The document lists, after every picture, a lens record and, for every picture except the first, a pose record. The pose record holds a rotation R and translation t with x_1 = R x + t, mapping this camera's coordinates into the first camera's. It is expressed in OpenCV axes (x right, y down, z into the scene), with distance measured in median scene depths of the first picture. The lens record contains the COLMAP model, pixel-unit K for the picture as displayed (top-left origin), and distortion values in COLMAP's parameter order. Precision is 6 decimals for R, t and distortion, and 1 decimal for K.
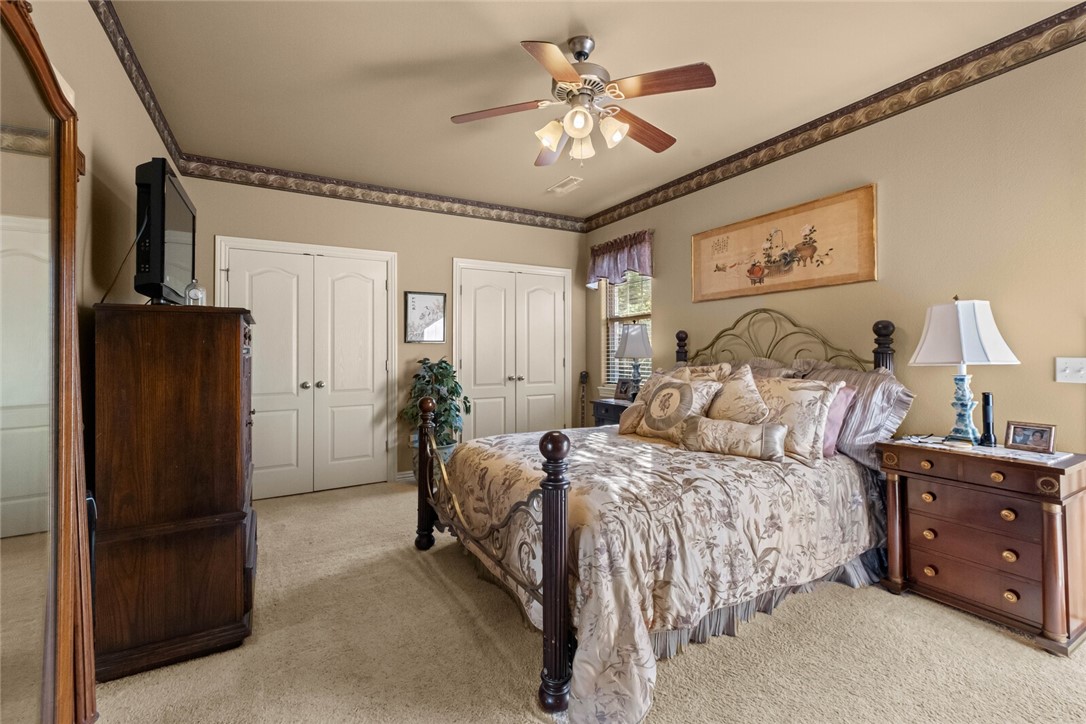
lens RADIAL K [[470.7, 0, 541.1], [0, 470.7, 354.2], [0, 0, 1]] dist [0.000772, 0.000030]
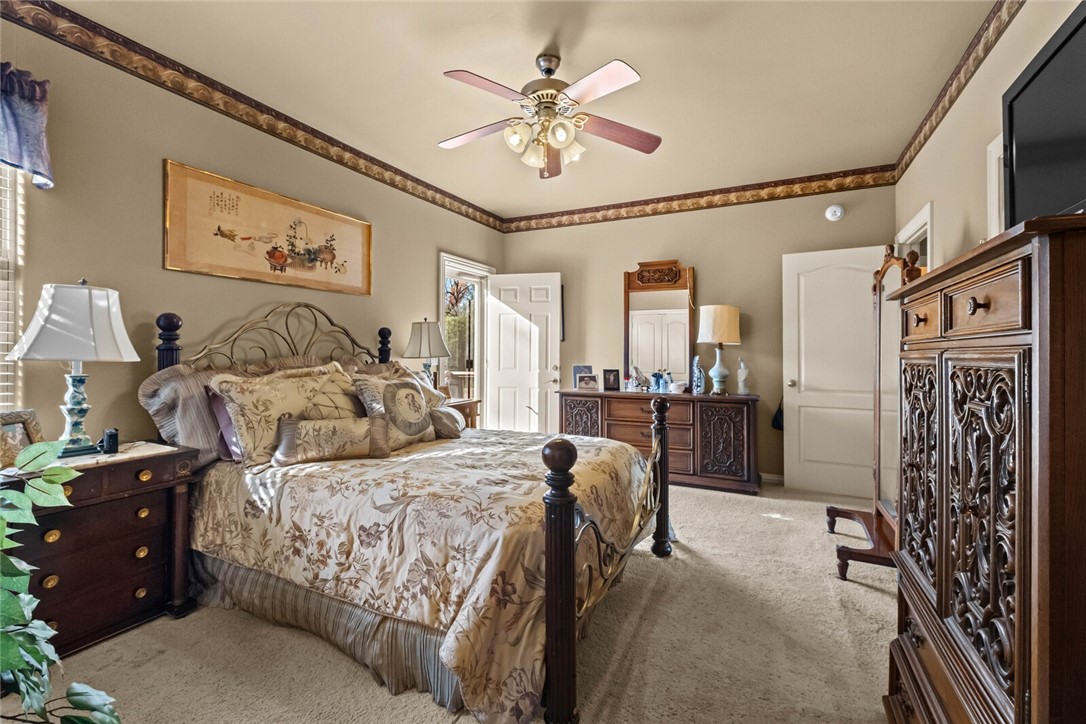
lens RADIAL K [[470.7, 0, 539.3], [0, 470.7, 353.1], [0, 0, 1]] dist [0.000772, 0.000030]
pose [[-0.553650, -0.005679, 0.832730, -0.557705], [-0.000495, 0.999979, 0.006490, -0.004012], [-0.832749, 0.003181, -0.553641, 1.125578]]
